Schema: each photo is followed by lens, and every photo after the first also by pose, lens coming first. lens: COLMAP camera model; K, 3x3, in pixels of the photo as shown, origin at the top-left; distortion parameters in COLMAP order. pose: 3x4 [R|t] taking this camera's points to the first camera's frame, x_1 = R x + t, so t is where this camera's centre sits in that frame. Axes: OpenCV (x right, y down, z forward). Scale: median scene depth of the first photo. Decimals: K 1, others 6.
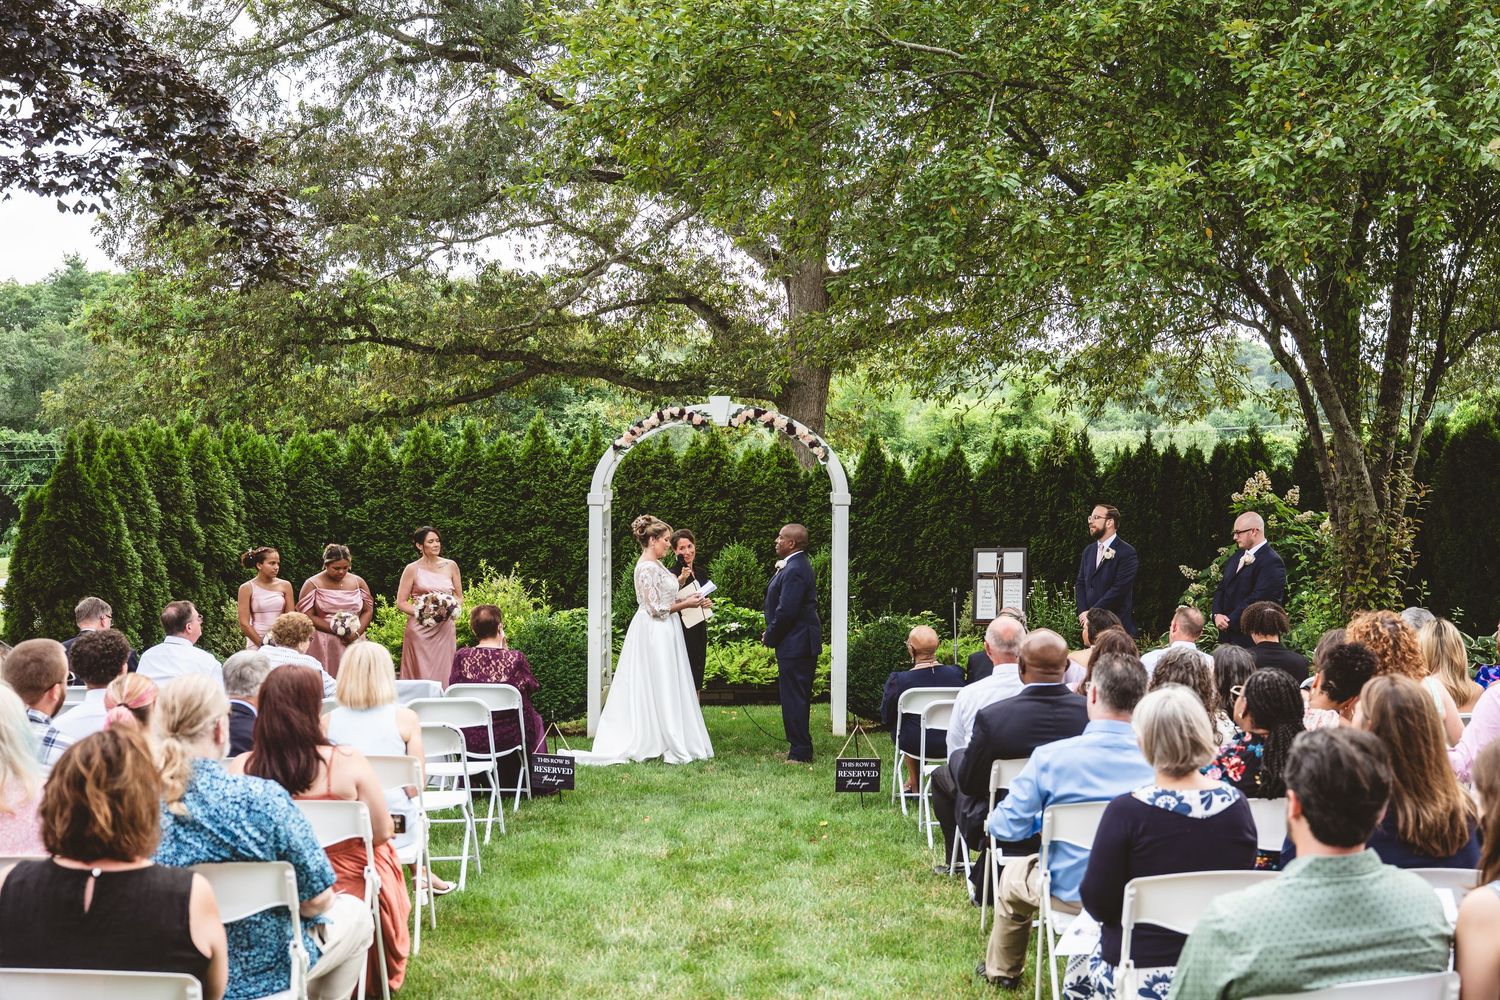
lens RADIAL K [[2298.9, 0, 750.0], [0, 2298.9, 500.0], [0, 0, 1]] dist [-0.013007, -0.111820]
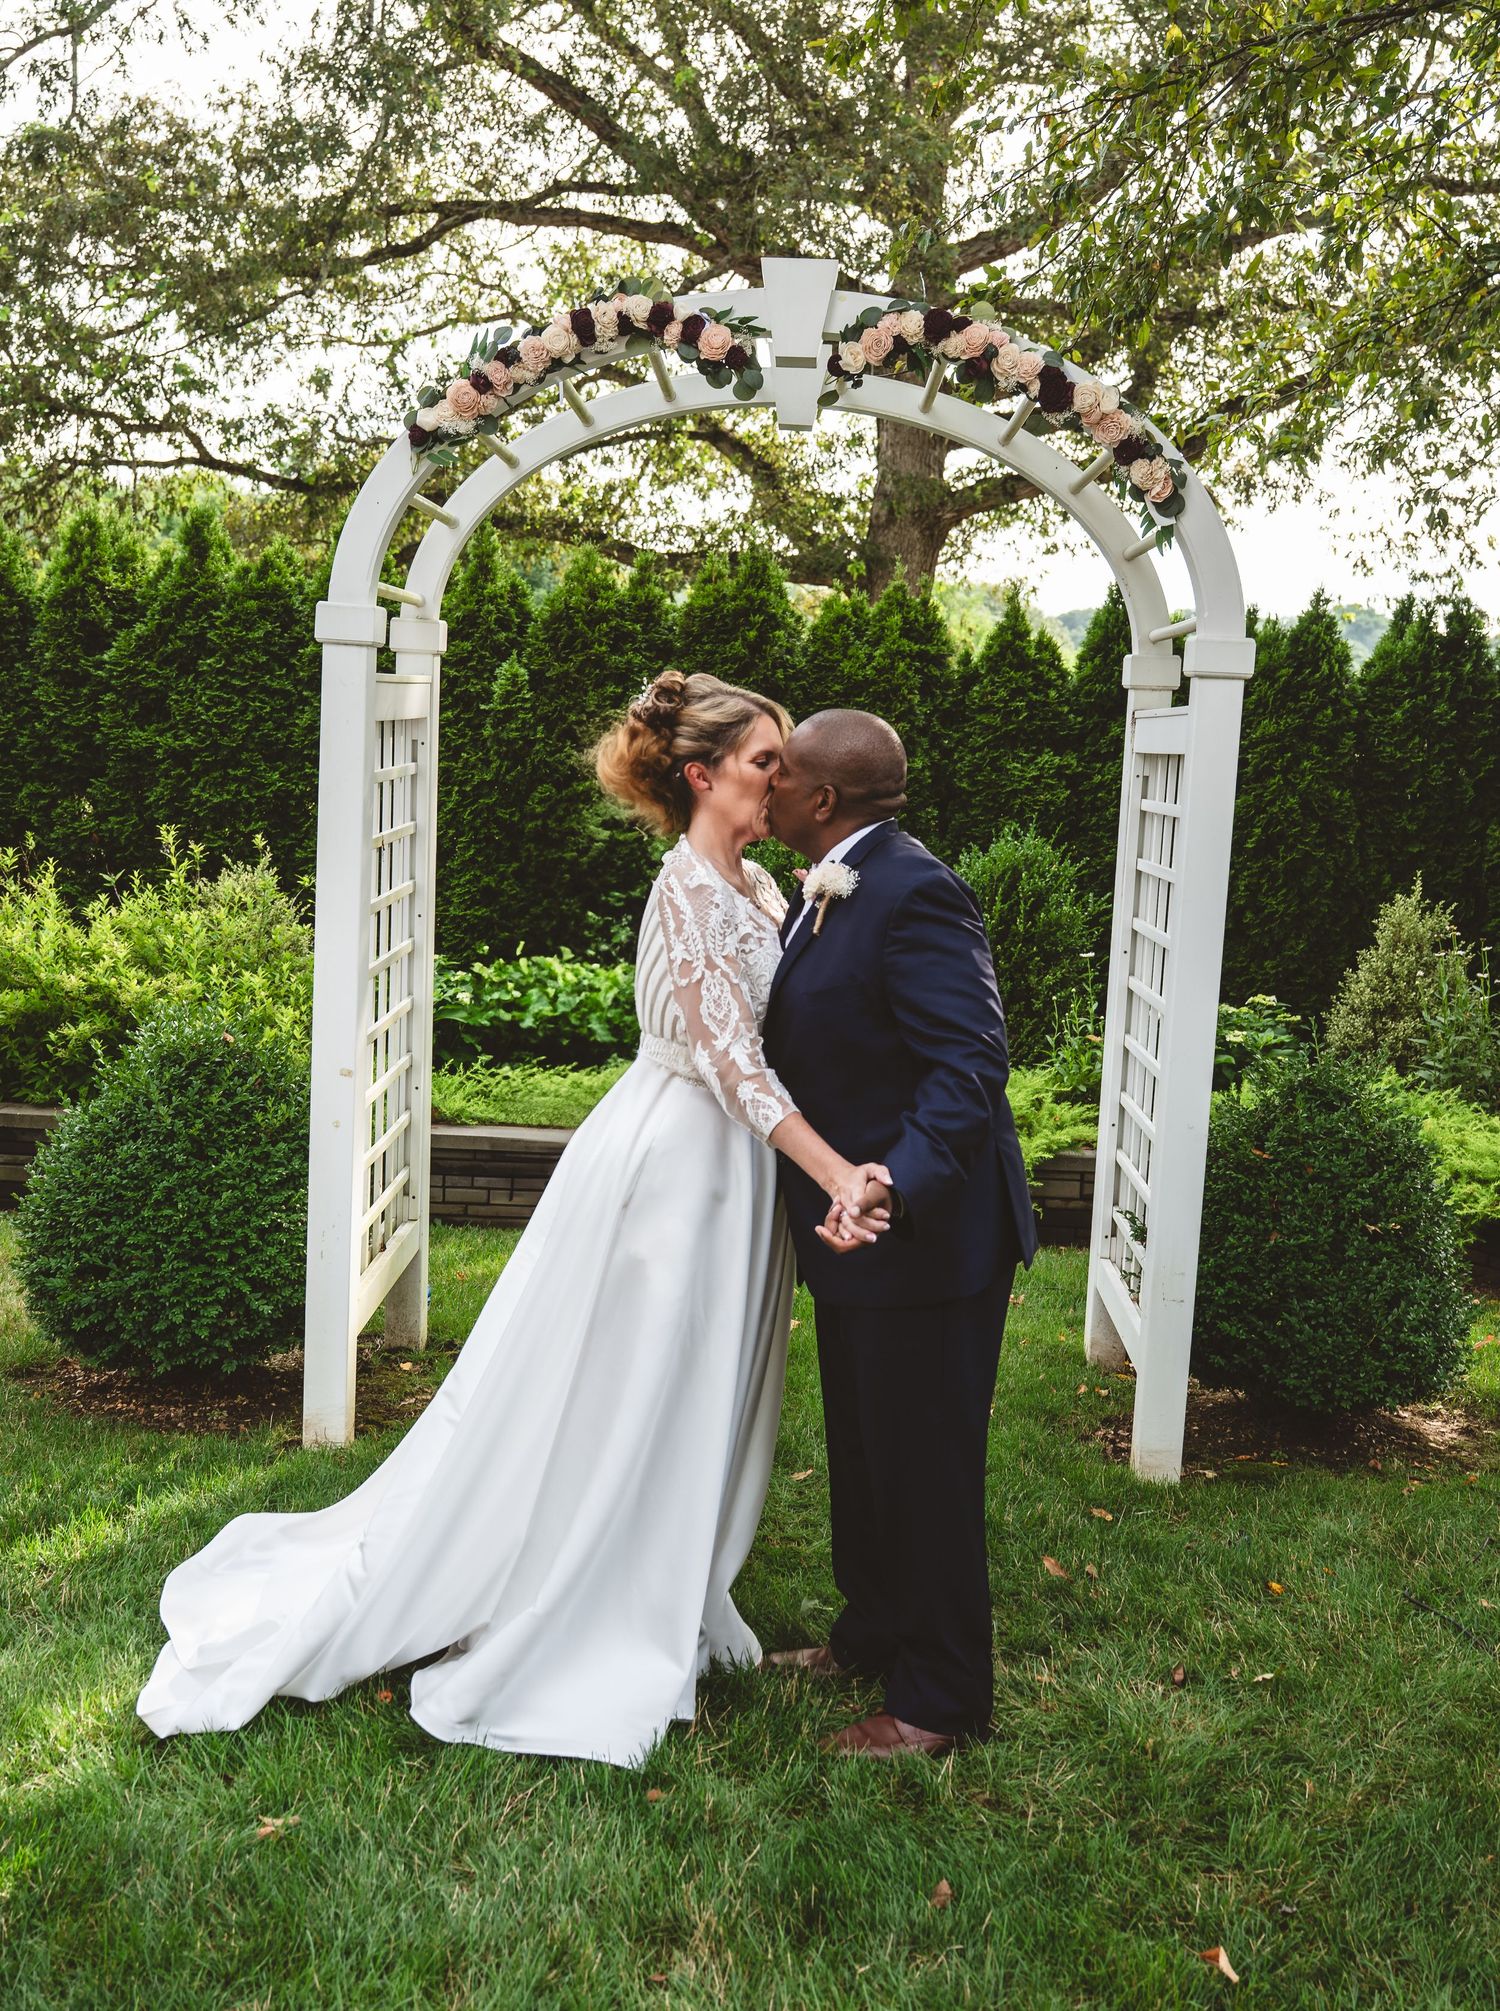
lens RADIAL K [[1862.4, 0, 750.0], [0, 1862.4, 1005.5], [0, 0, 1]] dist [-0.003831, -0.002787]
pose [[0.999271, 0.037961, -0.003963, -0.009958], [-0.037244, 0.992540, 0.116096, 0.011870], [0.008340, -0.115863, 0.993230, 0.513021]]
